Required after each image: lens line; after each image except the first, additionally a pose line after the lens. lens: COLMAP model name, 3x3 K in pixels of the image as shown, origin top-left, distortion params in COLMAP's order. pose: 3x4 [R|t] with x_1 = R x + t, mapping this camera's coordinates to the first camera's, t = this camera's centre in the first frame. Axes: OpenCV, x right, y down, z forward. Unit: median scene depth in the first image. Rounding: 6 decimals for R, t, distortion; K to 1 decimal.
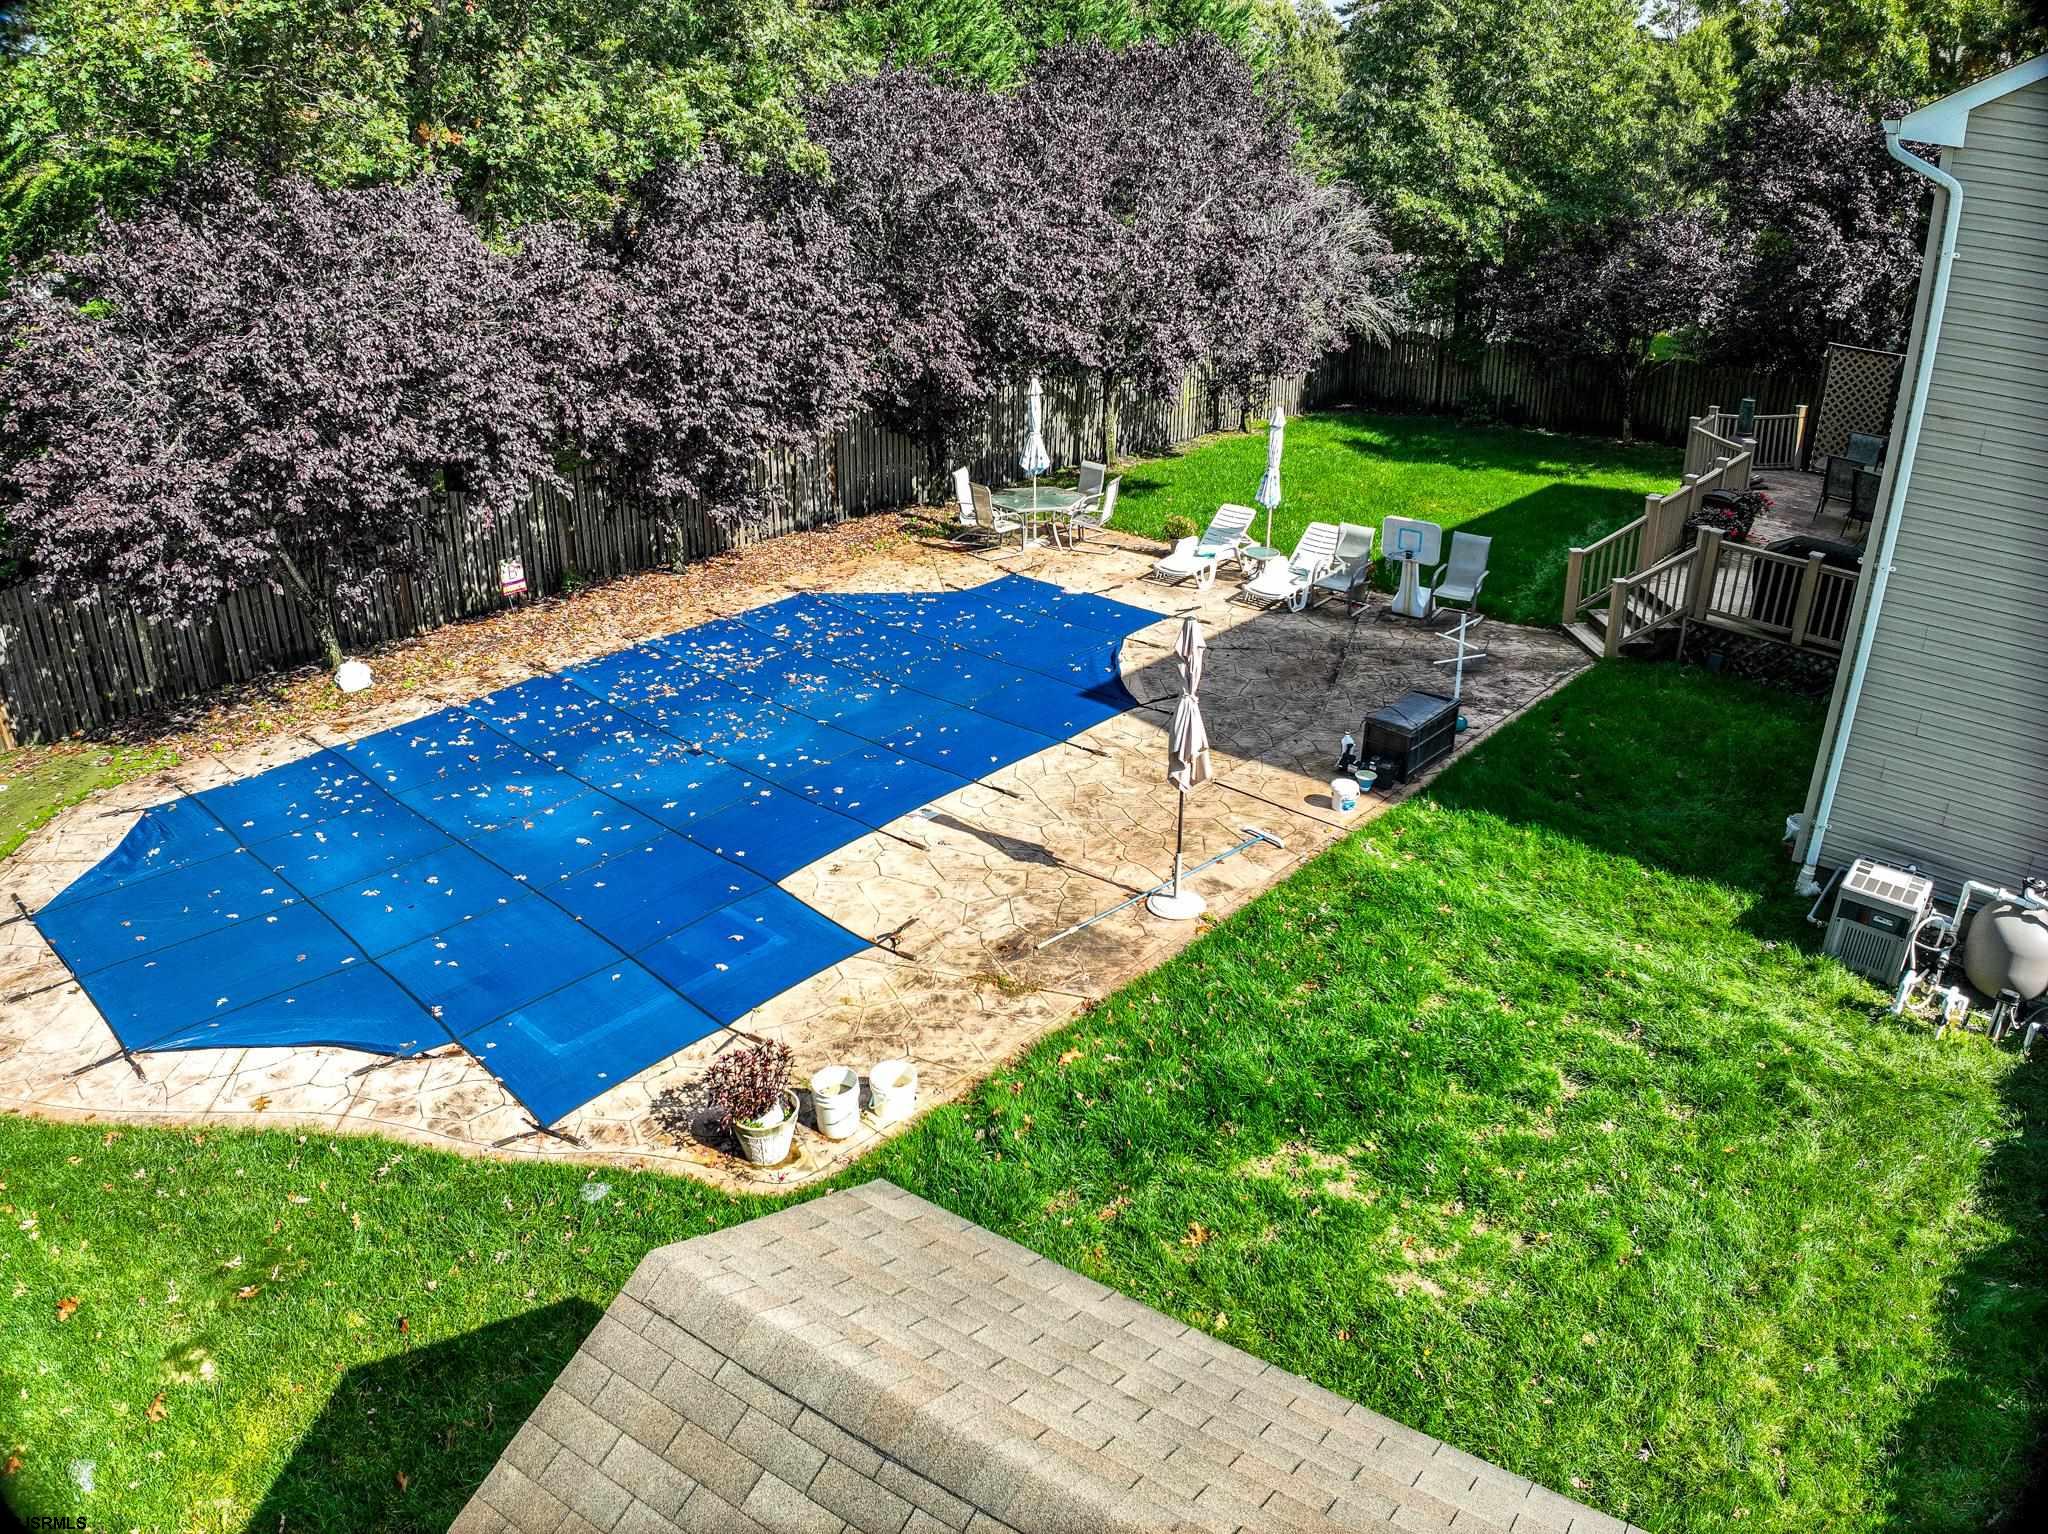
lens RADIAL K [[1441.6, 0, 1028.2], [0, 1441.6, 753.4], [0, 0, 1]] dist [-0.099172, -0.020100]
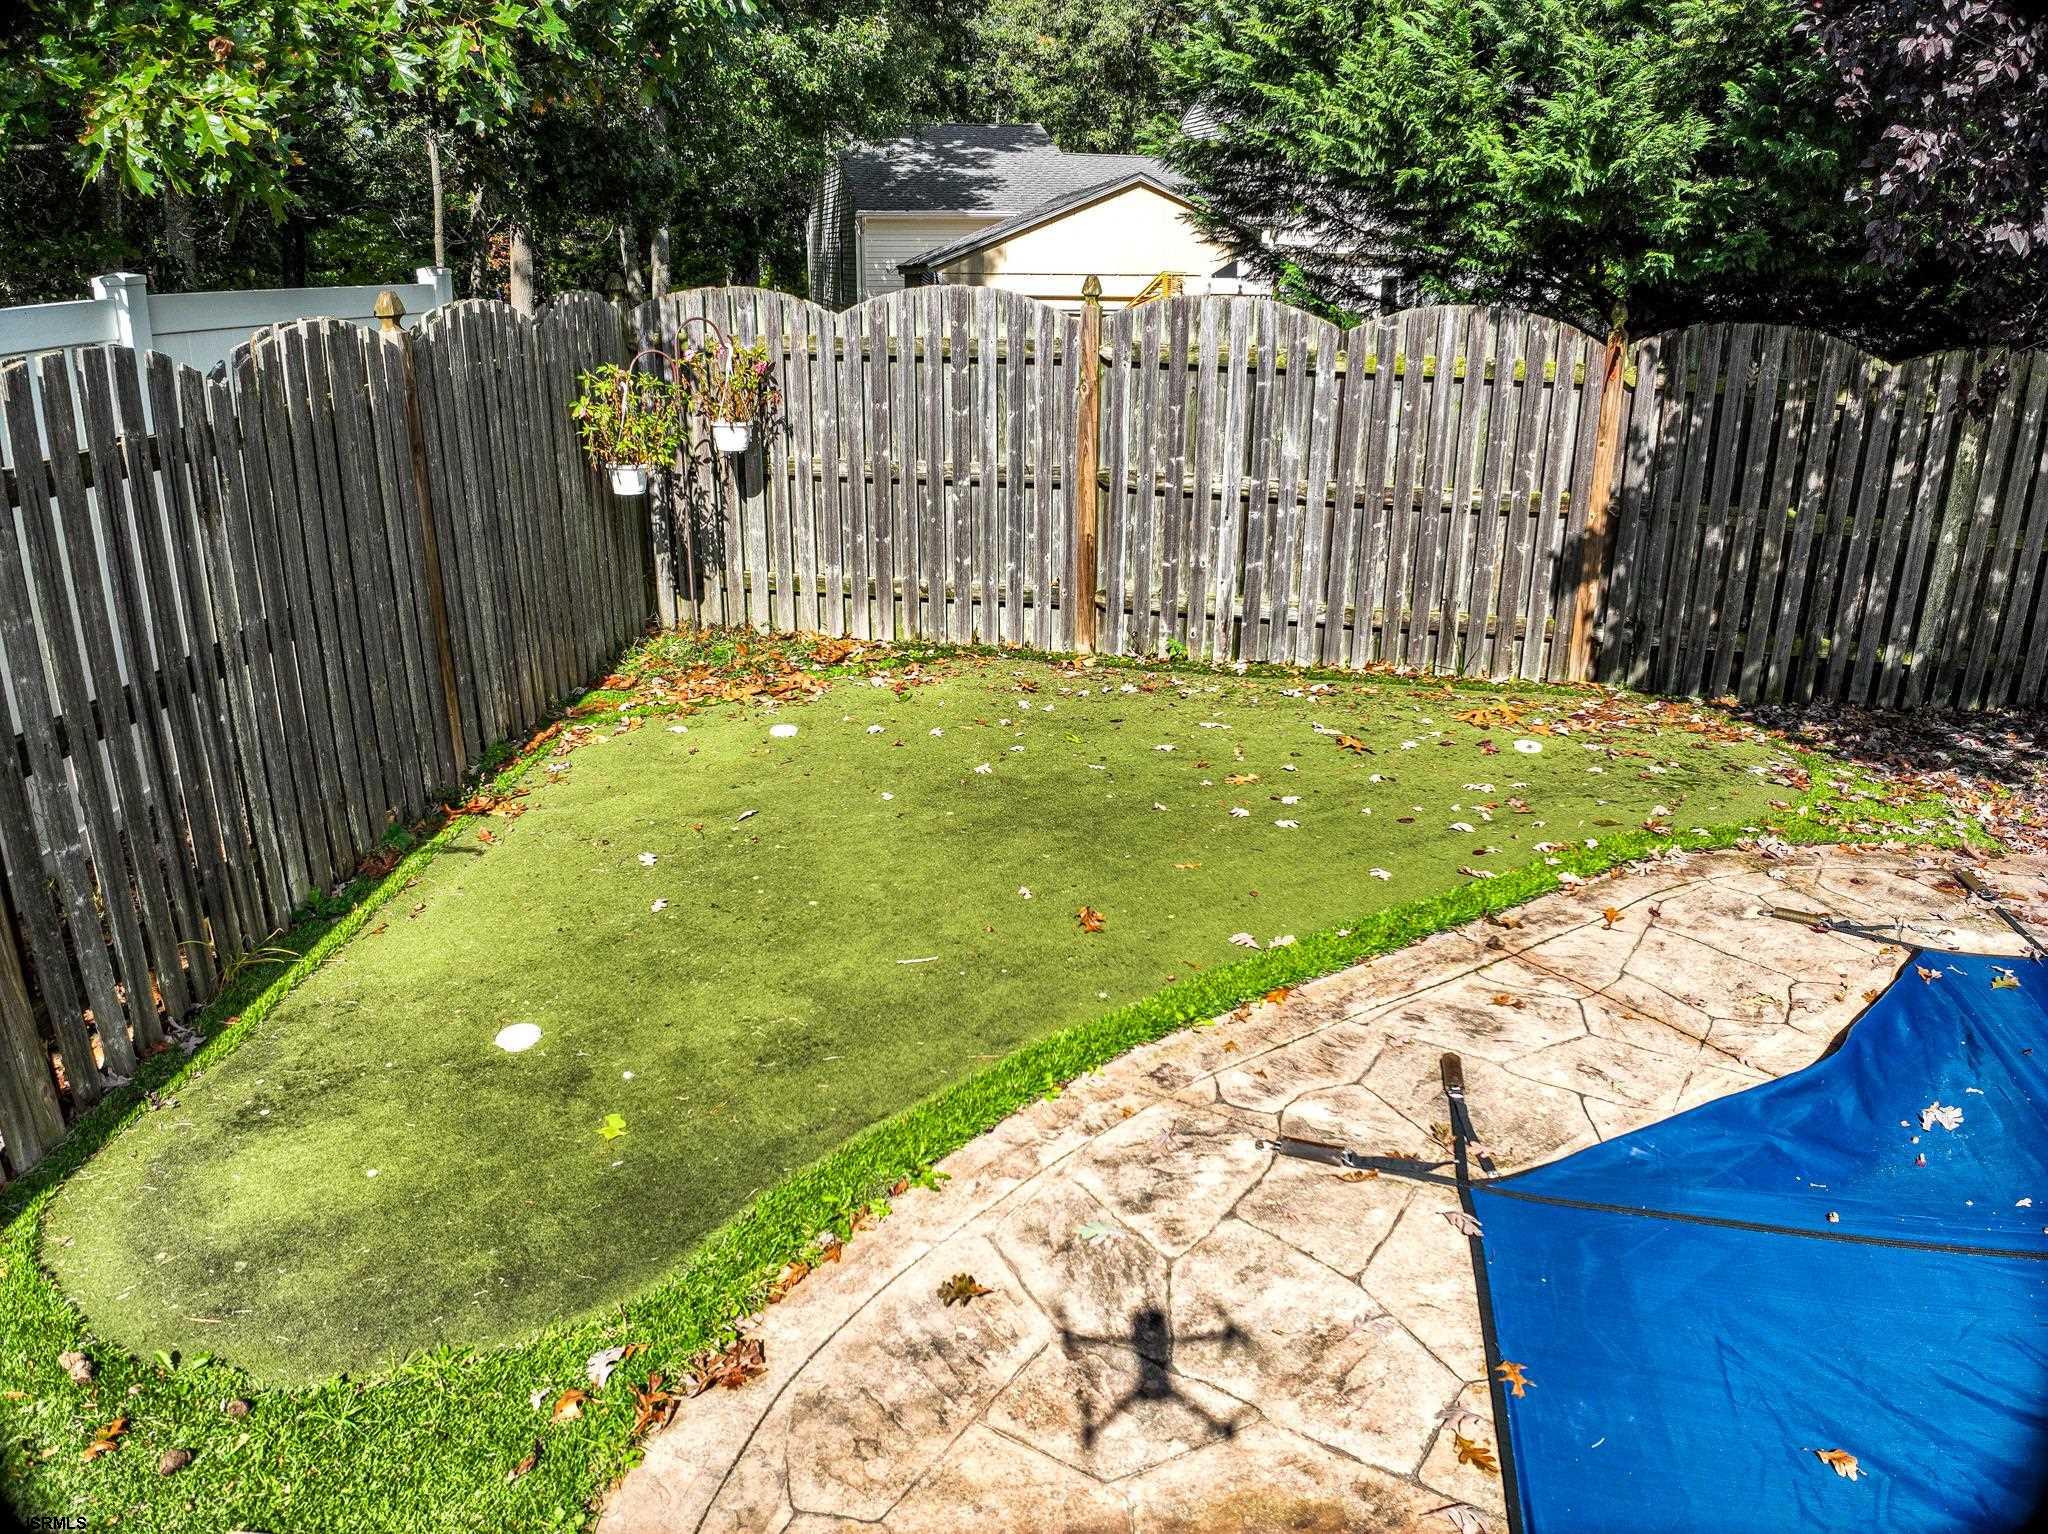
lens RADIAL K [[1441.6, 0, 1028.2], [0, 1441.6, 753.4], [0, 0, 1]] dist [-0.099172, -0.020100]
pose [[0.513245, 0.290107, -0.807723, -0.456718], [-0.359013, 0.927411, 0.104970, 0.035156], [0.779544, 0.236108, 0.580142, 0.588763]]
